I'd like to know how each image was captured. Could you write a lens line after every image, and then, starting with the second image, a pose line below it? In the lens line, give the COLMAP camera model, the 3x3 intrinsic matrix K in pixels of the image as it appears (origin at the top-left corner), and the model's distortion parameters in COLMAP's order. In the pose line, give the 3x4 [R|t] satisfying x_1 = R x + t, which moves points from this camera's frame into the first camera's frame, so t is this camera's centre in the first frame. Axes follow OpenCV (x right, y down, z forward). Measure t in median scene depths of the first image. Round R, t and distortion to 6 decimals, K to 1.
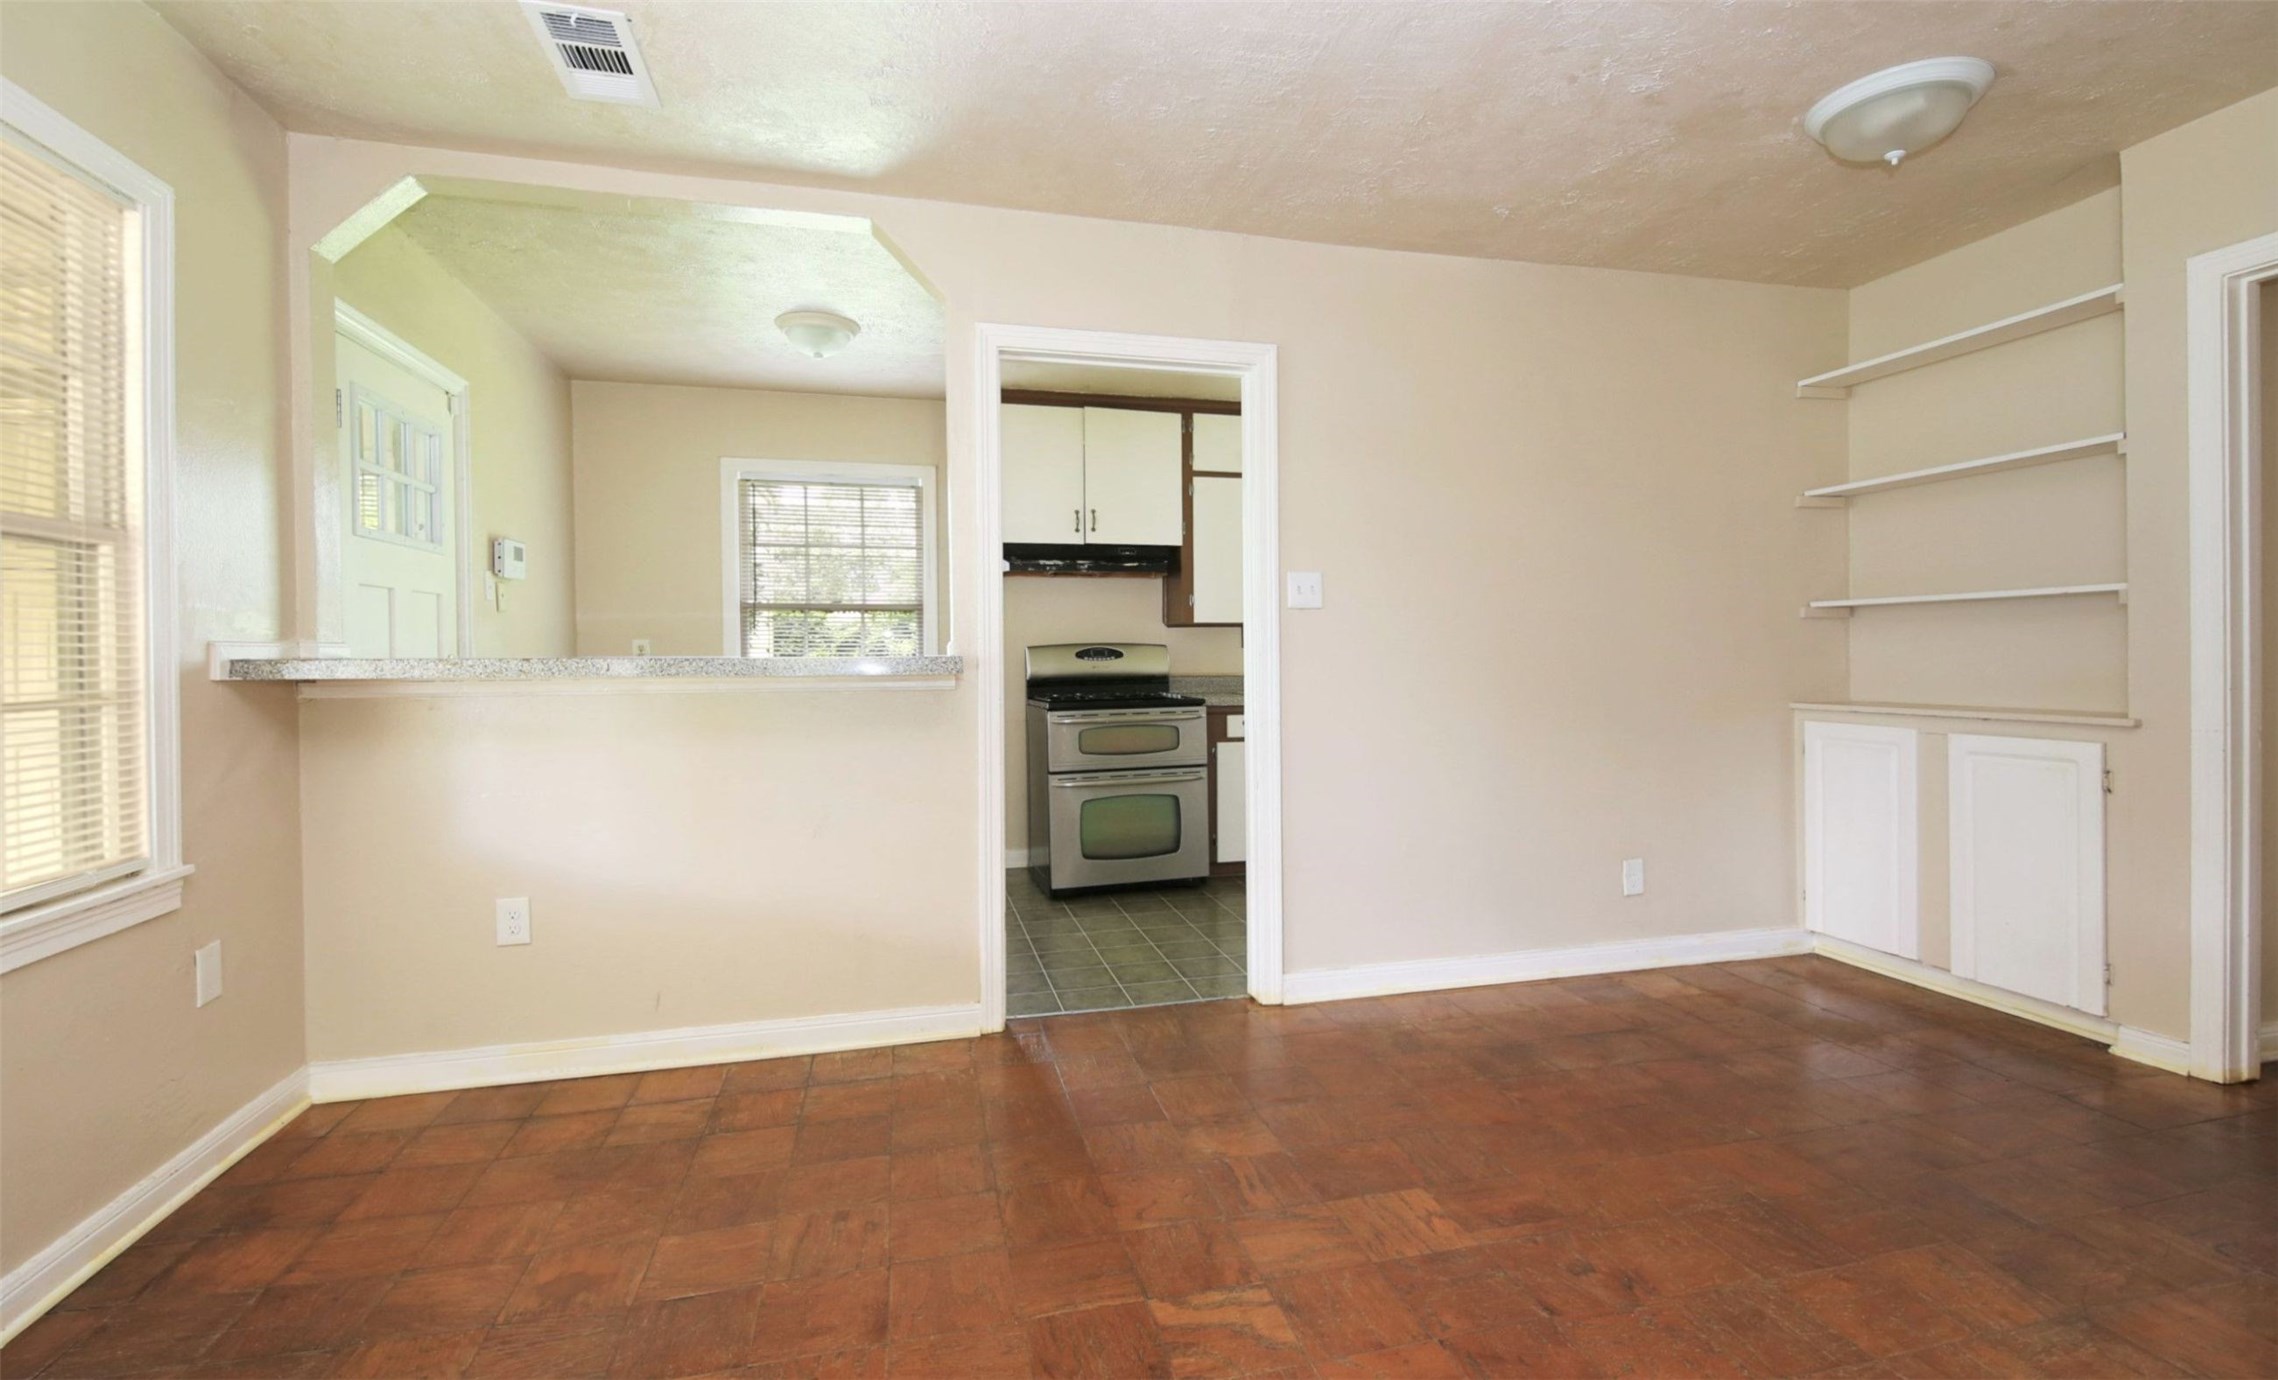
lens RADIAL K [[1033.0, 0, 1146.3], [0, 1033.0, 662.3], [0, 0, 1]] dist [-0.000200, -0.000069]
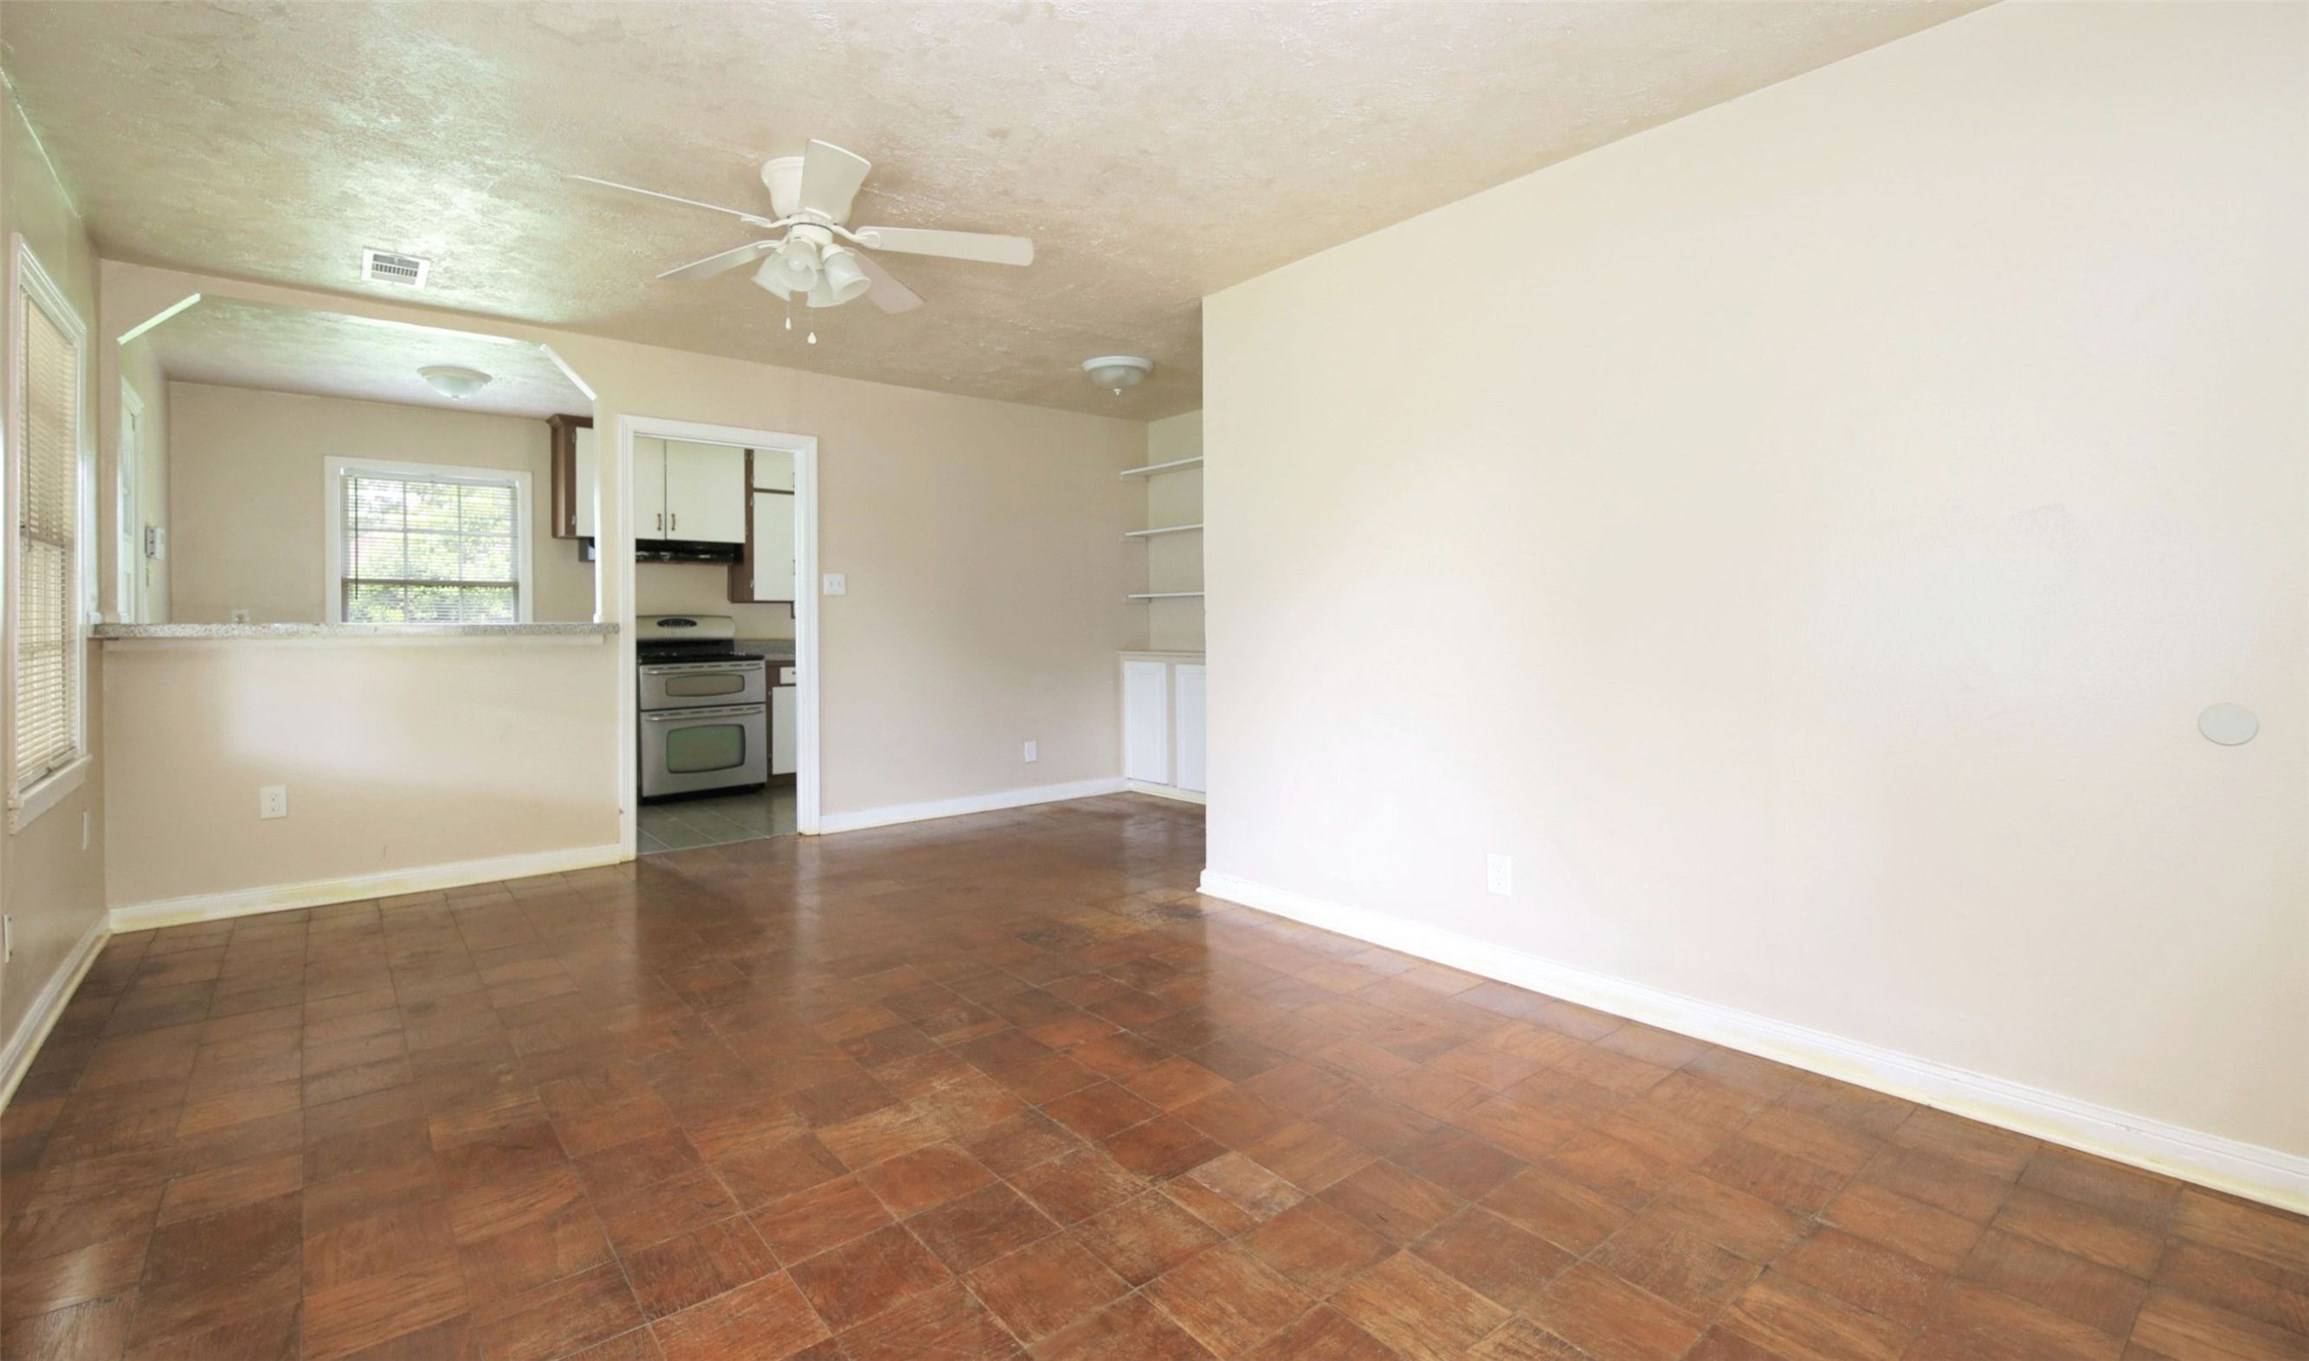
lens RADIAL K [[1030.6, 0, 1159.9], [0, 1030.6, 624.8], [0, 0, 1]] dist [0.011865, -0.000381]
pose [[0.904018, 0.001708, 0.427491, -0.056603], [0.001688, 0.999970, -0.007565, 0.005712], [-0.427491, 0.007561, 0.903988, -0.492817]]
